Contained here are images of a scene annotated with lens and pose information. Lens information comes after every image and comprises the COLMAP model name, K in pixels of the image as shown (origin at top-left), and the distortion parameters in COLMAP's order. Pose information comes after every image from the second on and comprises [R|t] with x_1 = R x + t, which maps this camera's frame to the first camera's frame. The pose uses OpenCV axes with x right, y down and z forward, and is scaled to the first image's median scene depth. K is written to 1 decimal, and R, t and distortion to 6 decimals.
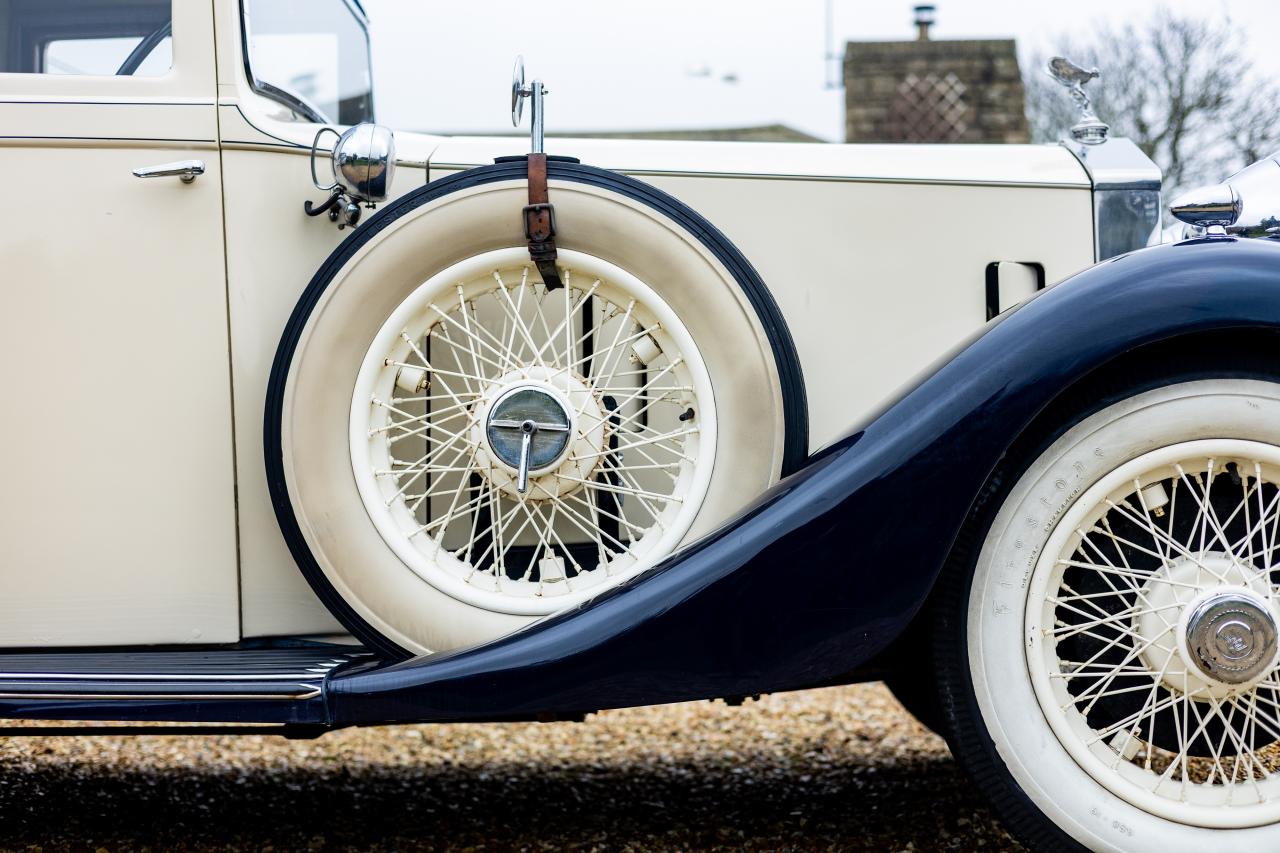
lens RADIAL K [[1701.6, 0, 640.0], [0, 1701.6, 426.5], [0, 0, 1]] dist [0.073539, -0.081317]
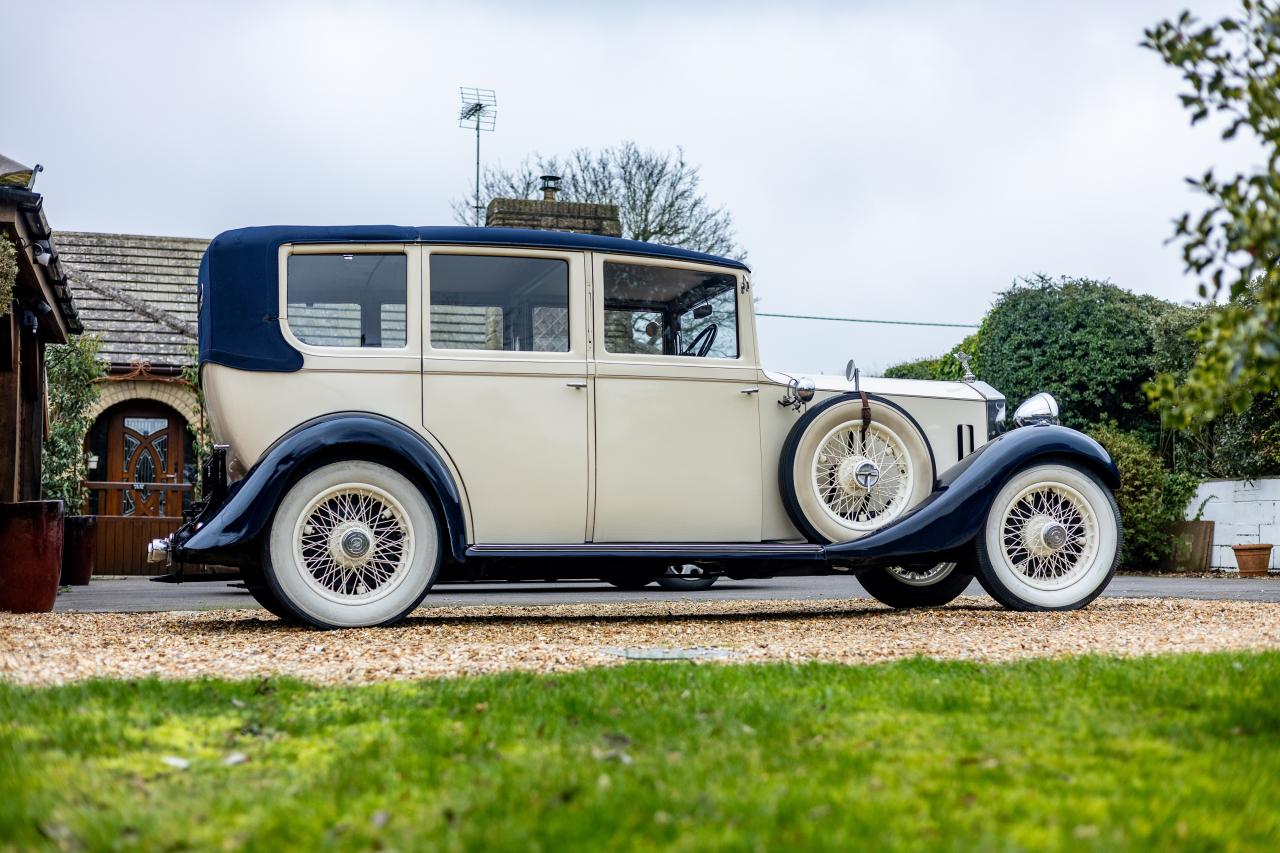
lens RADIAL K [[1701.6, 0, 640.0], [0, 1701.6, 426.5], [0, 0, 1]] dist [0.073539, -0.081317]
pose [[0.939728, 0.029671, 0.340634, -1.596520], [-0.014837, 0.998828, -0.046072, 0.066553], [-0.341602, 0.038241, 0.939066, -1.956108]]
